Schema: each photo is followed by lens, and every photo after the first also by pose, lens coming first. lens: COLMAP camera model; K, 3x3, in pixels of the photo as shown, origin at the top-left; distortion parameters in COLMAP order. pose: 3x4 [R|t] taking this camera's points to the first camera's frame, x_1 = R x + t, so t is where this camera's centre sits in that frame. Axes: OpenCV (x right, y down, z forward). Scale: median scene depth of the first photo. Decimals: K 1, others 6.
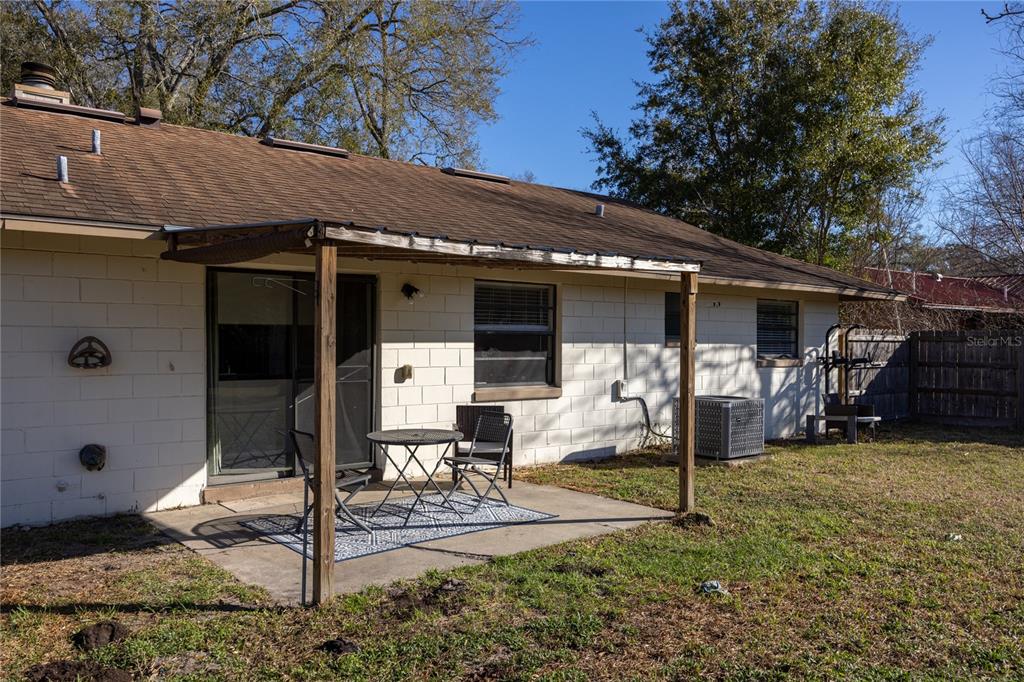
lens RADIAL K [[767.4, 0, 513.4], [0, 767.4, 342.8], [0, 0, 1]] dist [-0.006882, 0.003118]
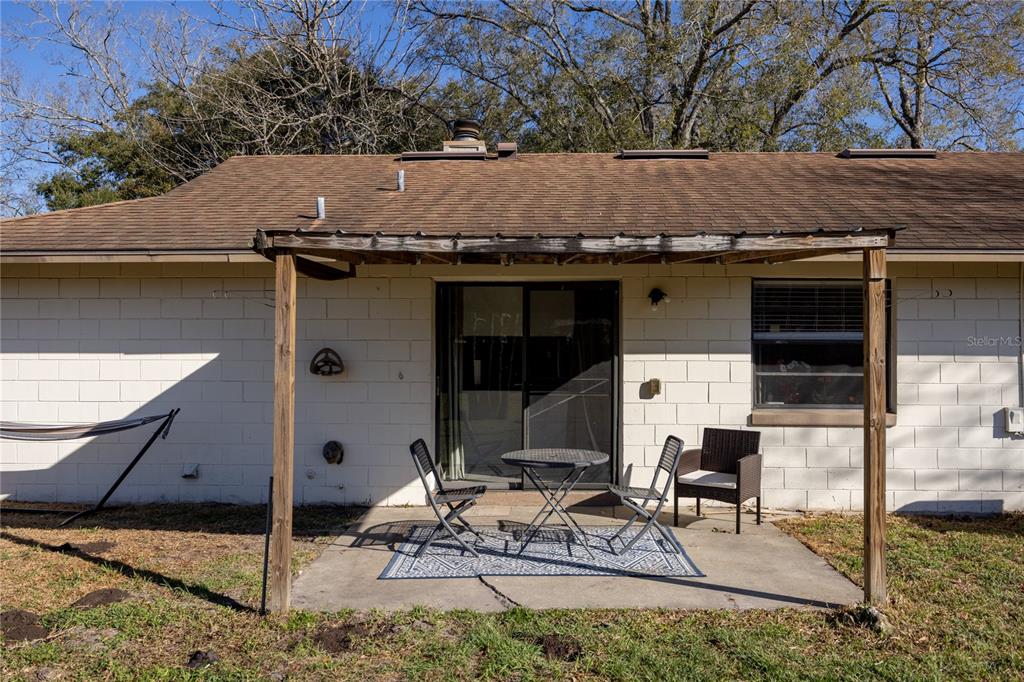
lens RADIAL K [[767.4, 0, 509.3], [0, 767.4, 339.3], [0, 0, 1]] dist [-0.006882, 0.003118]
pose [[0.774069, -0.013055, -0.632967, 0.298530], [-0.001216, 0.999755, -0.022107, 0.002745], [0.633100, 0.017882, 0.773863, 0.201021]]
